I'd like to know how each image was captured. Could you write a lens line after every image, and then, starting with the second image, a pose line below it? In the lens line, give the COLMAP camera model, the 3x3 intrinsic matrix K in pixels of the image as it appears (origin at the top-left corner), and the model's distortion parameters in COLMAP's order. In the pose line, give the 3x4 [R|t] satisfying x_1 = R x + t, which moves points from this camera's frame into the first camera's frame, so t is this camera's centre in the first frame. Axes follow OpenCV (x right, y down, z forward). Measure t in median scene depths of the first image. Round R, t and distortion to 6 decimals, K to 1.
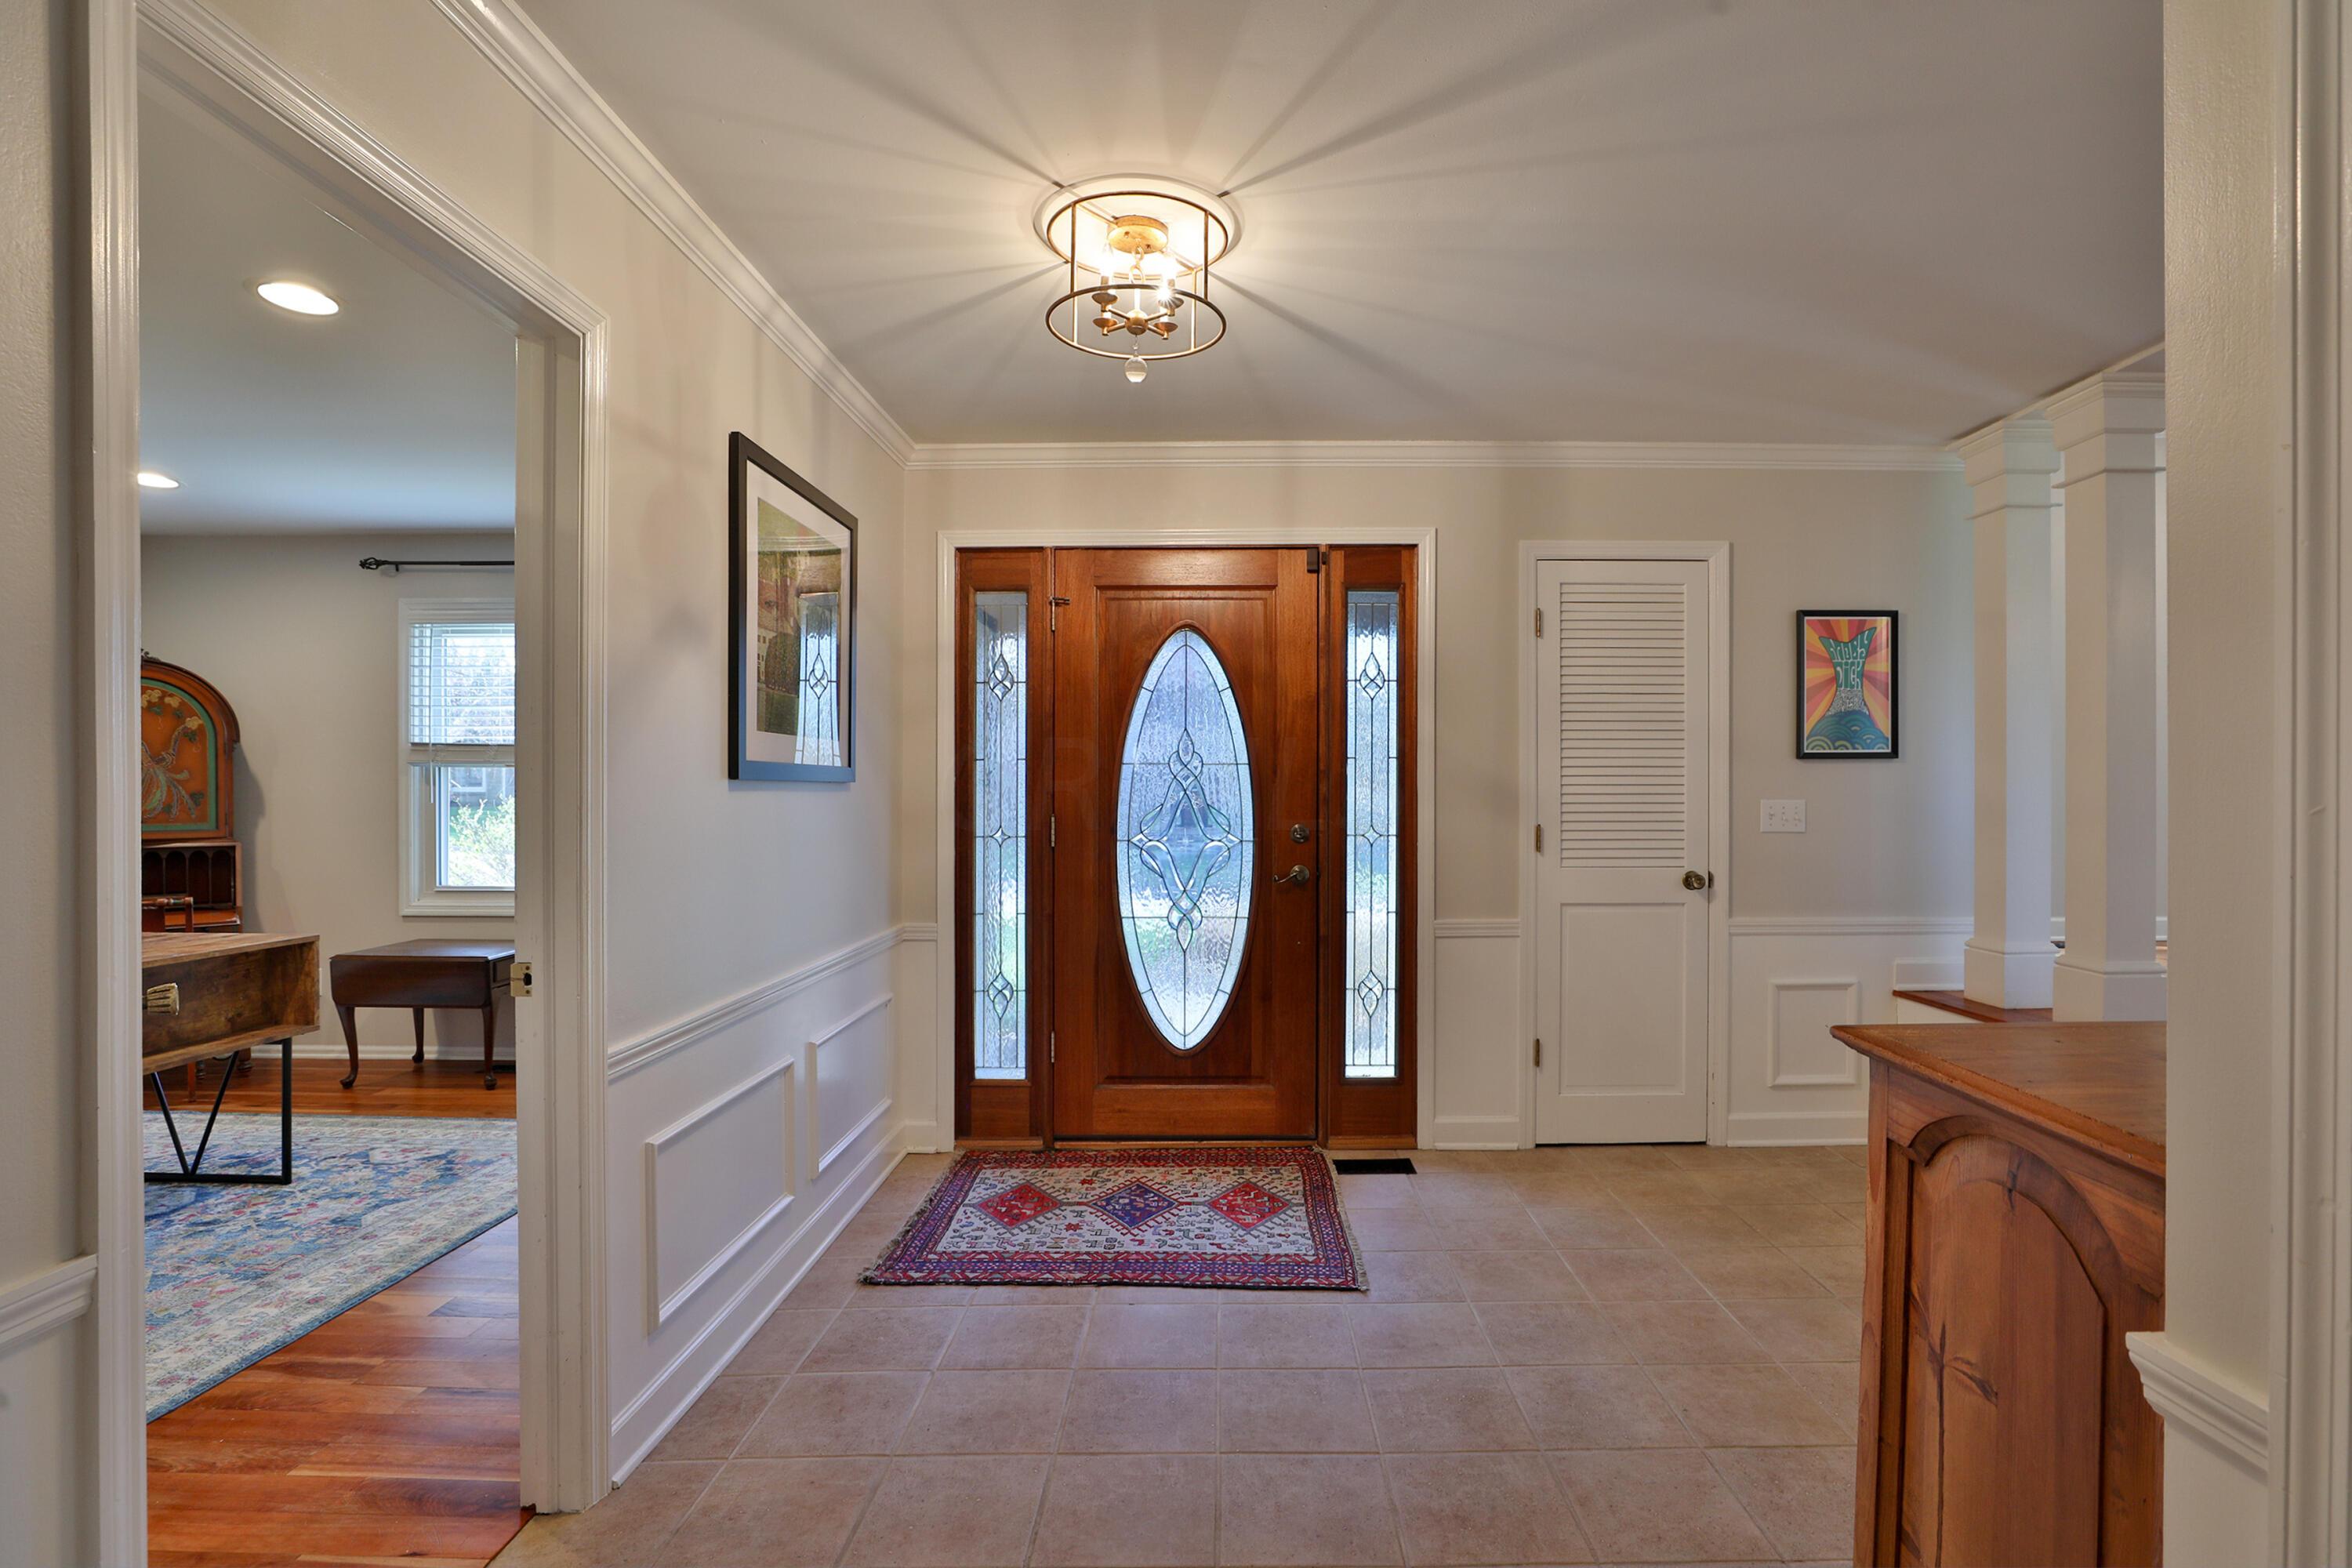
lens RADIAL K [[1085.8, 0, 1182.4], [0, 1085.8, 797.5], [0, 0, 1]] dist [-0.000017, -0.000056]
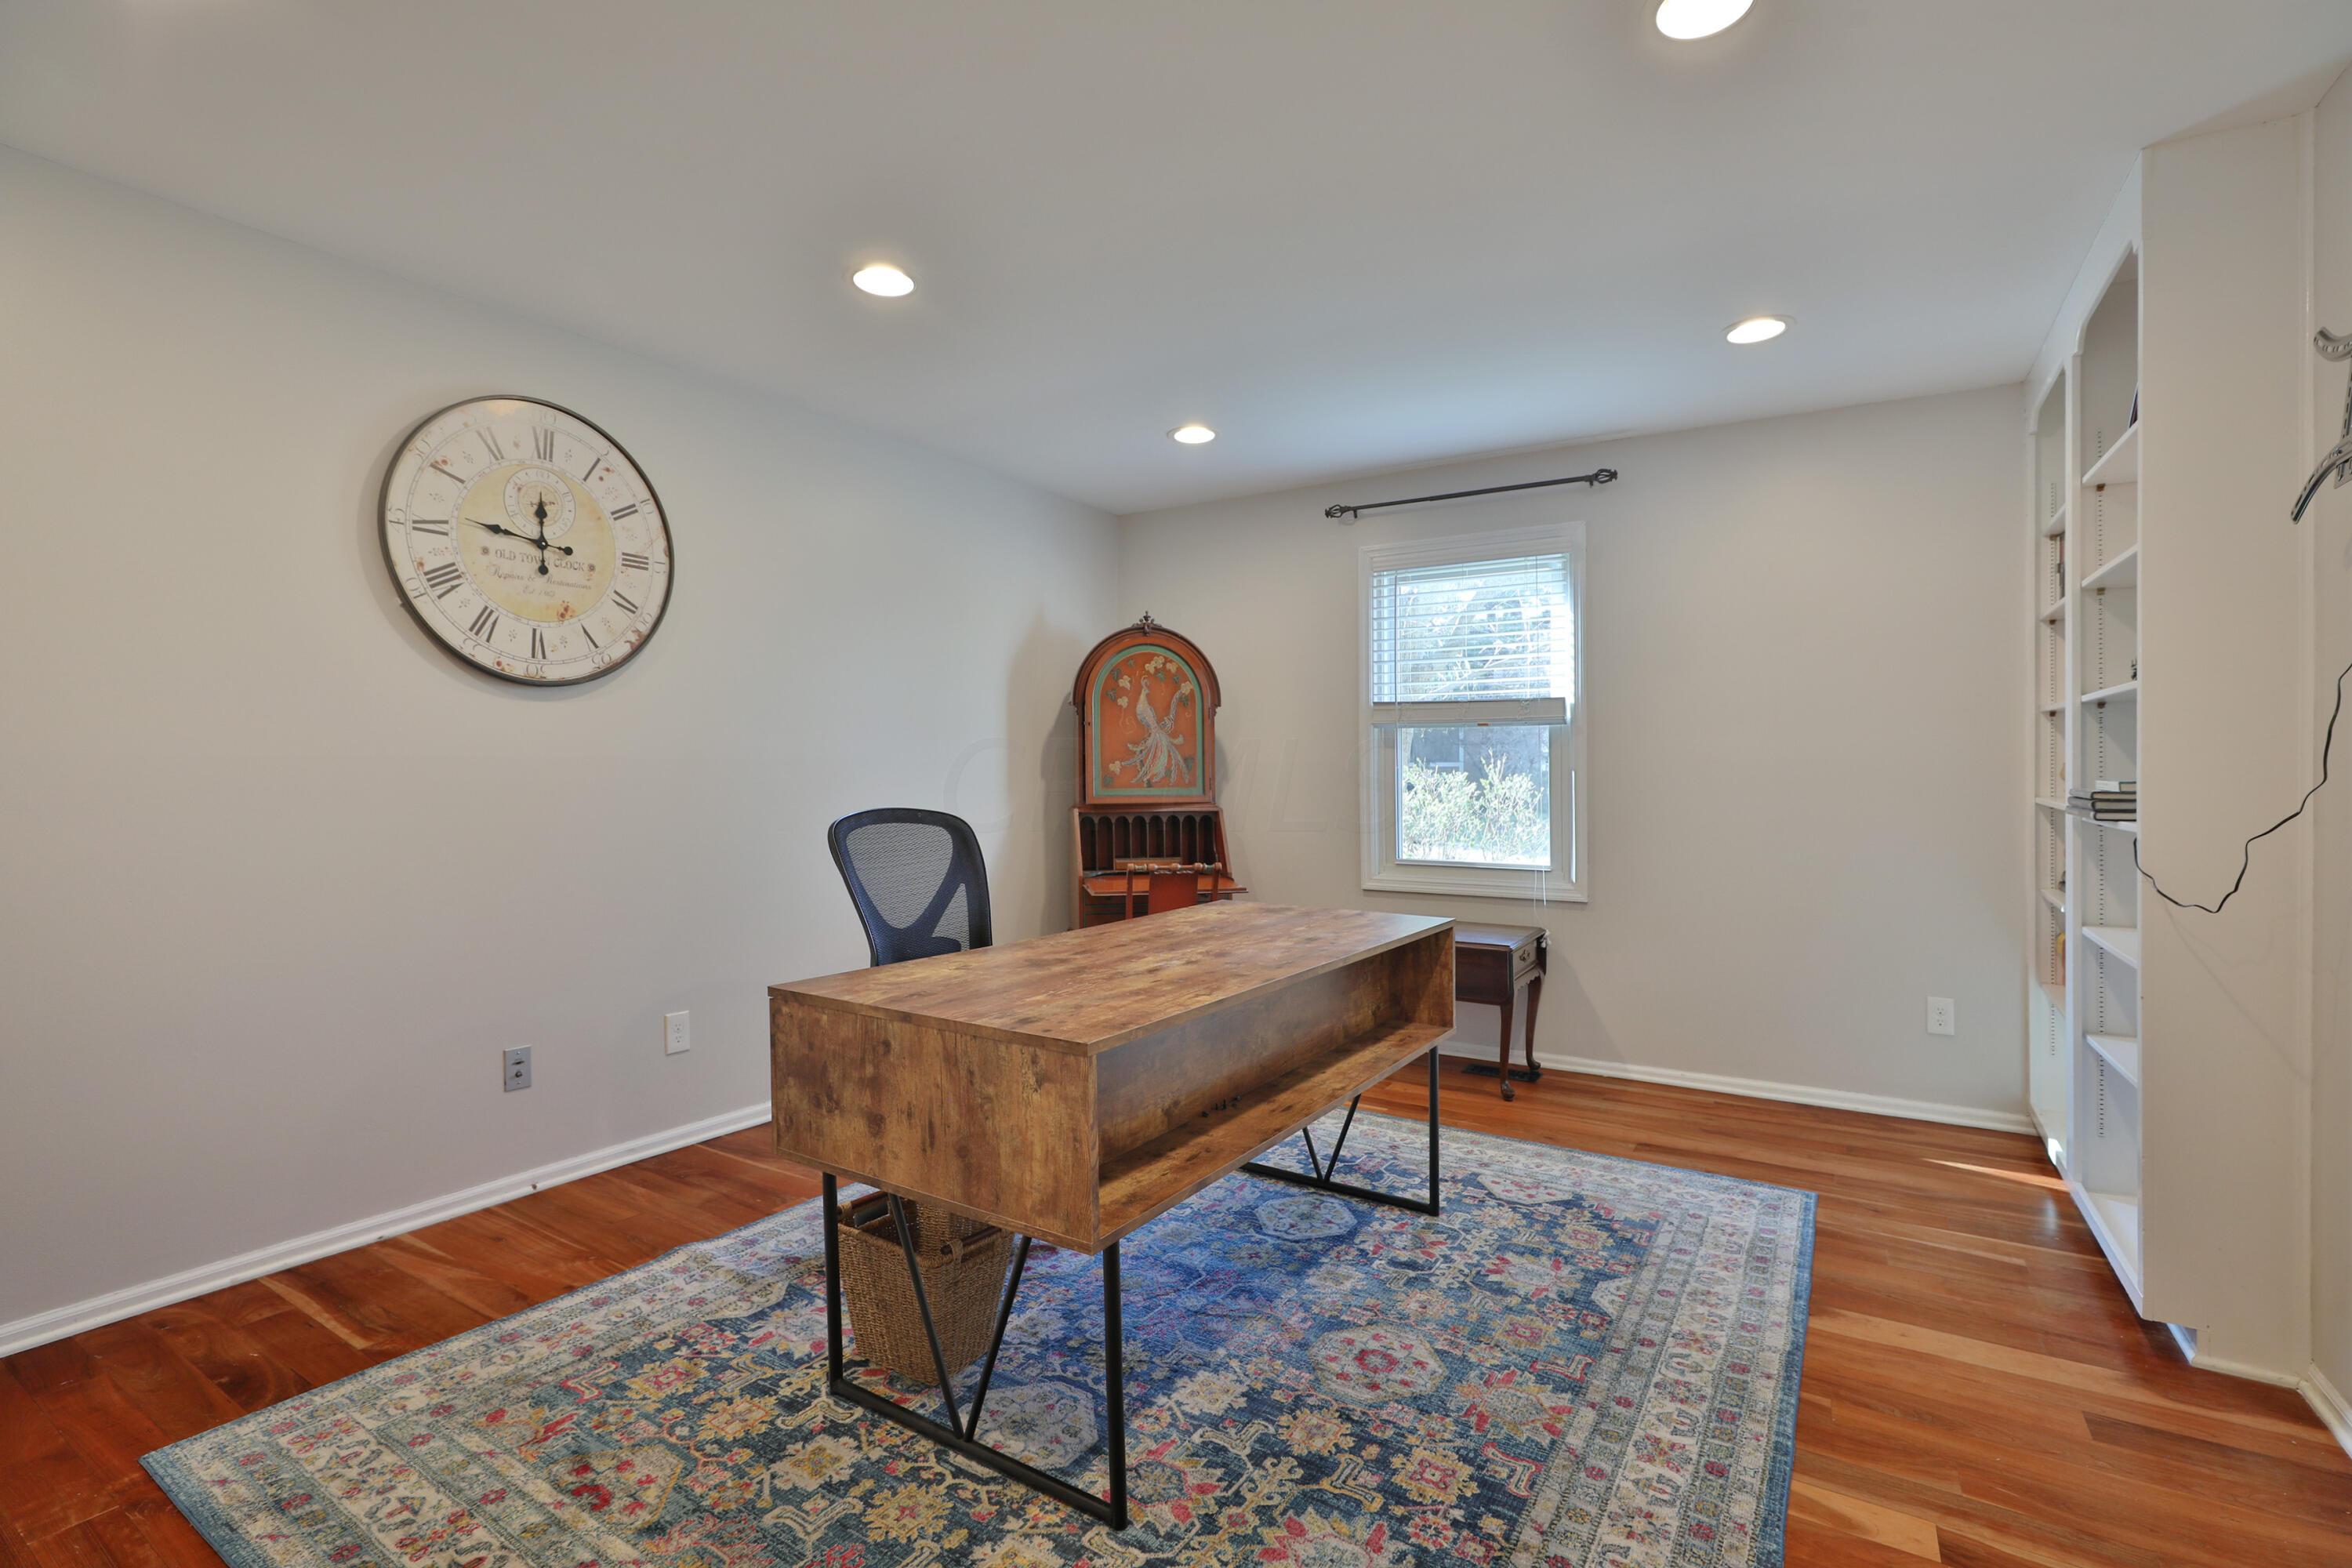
lens RADIAL K [[1064.8, 0, 1164.2], [0, 1064.8, 800.8], [0, 0, 1]] dist [-0.042112, 0.007678]
pose [[0.856157, 0.011435, -0.516589, -0.553105], [0.001076, 0.999713, 0.023913, 0.015924], [0.516715, -0.021029, 0.855899, 0.190473]]
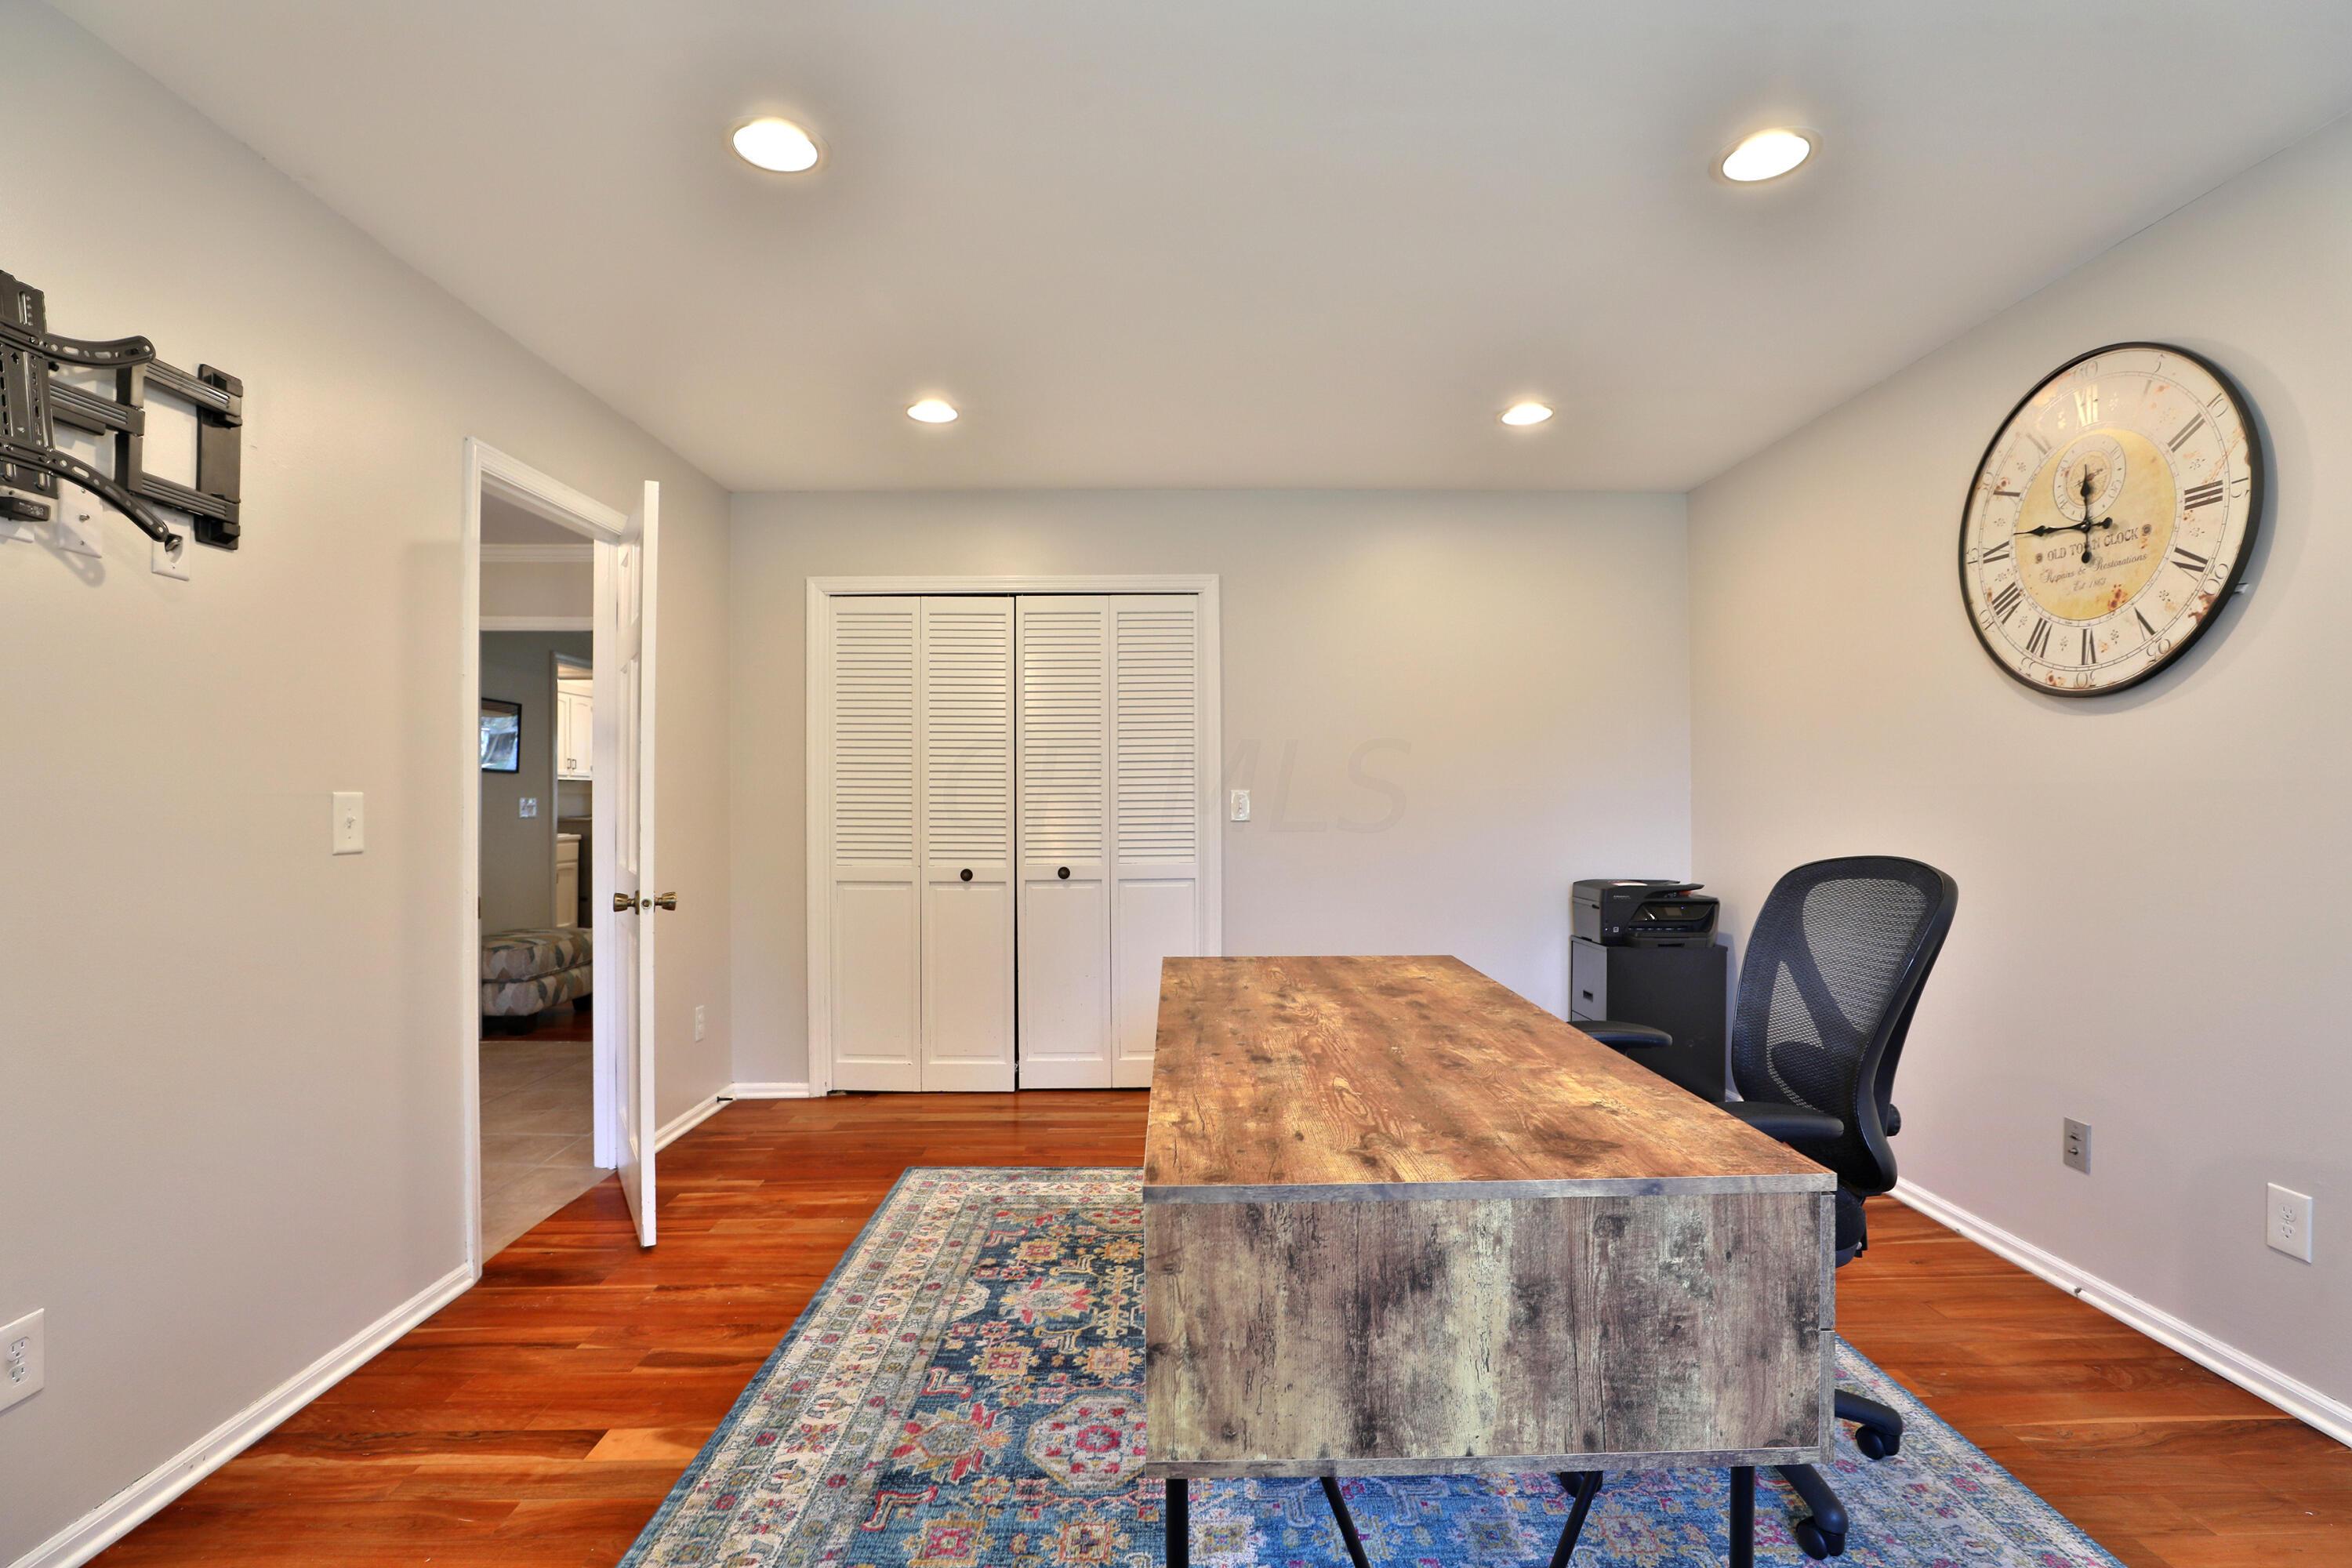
lens RADIAL K [[1085.8, 0, 1182.4], [0, 1085.8, 797.5], [0, 0, 1]] dist [-0.000017, -0.000056]
pose [[-0.998666, 0.000919, -0.051620, -0.761488], [0.000605, 0.999981, 0.006104, 0.006804], [0.051625, 0.006064, -0.998648, 1.284964]]
